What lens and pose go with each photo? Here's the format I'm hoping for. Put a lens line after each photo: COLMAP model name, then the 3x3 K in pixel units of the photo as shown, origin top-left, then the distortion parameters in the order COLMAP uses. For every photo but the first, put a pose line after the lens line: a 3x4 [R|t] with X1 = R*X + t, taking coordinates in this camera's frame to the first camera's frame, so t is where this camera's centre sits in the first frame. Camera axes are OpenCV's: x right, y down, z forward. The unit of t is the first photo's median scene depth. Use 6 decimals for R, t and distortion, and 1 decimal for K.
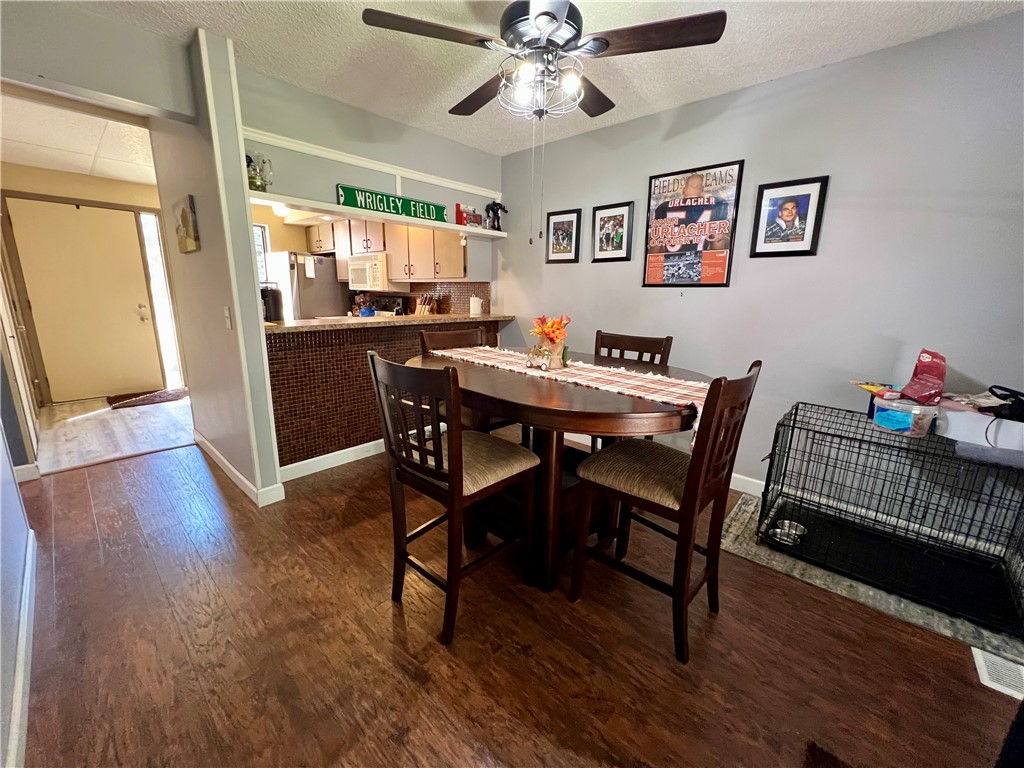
lens RADIAL K [[410.3, 0, 513.8], [0, 410.3, 385.1], [0, 0, 1]] dist [-0.001665, 0.000207]
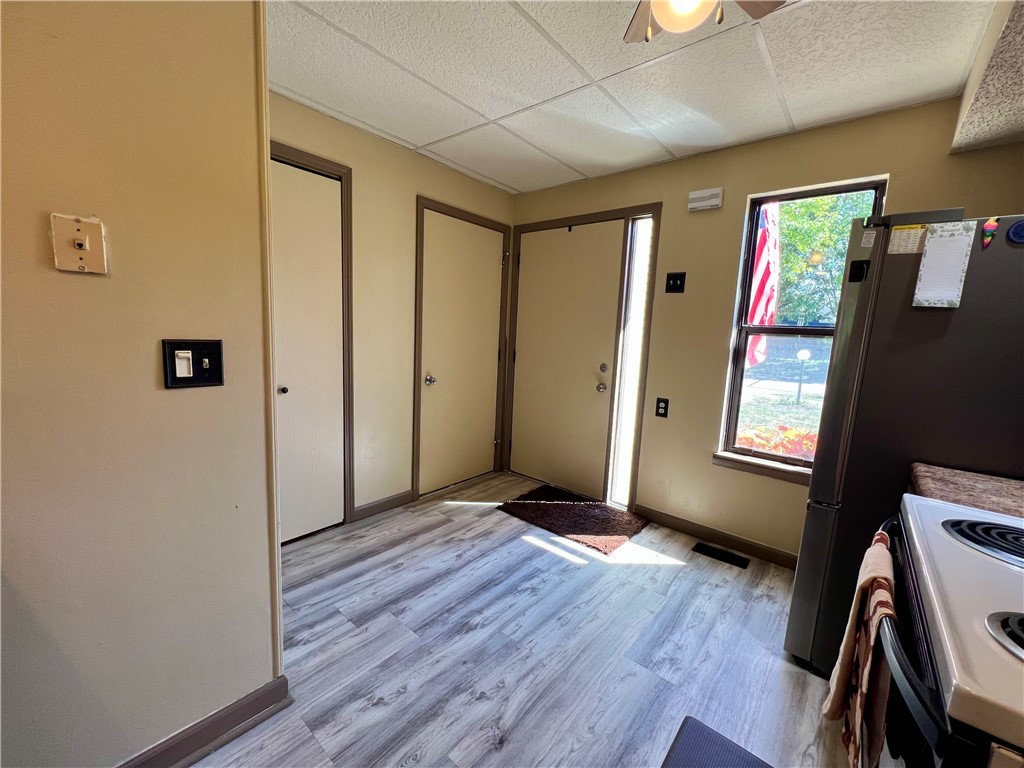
lens RADIAL K [[410.3, 0, 513.2], [0, 410.3, 386.3], [0, 0, 1]] dist [-0.001665, 0.000207]
pose [[0.031377, 0.117449, -0.992583, -0.283162], [-0.265148, 0.958470, 0.105031, -0.195472], [0.963697, 0.259886, 0.061216, 0.835287]]
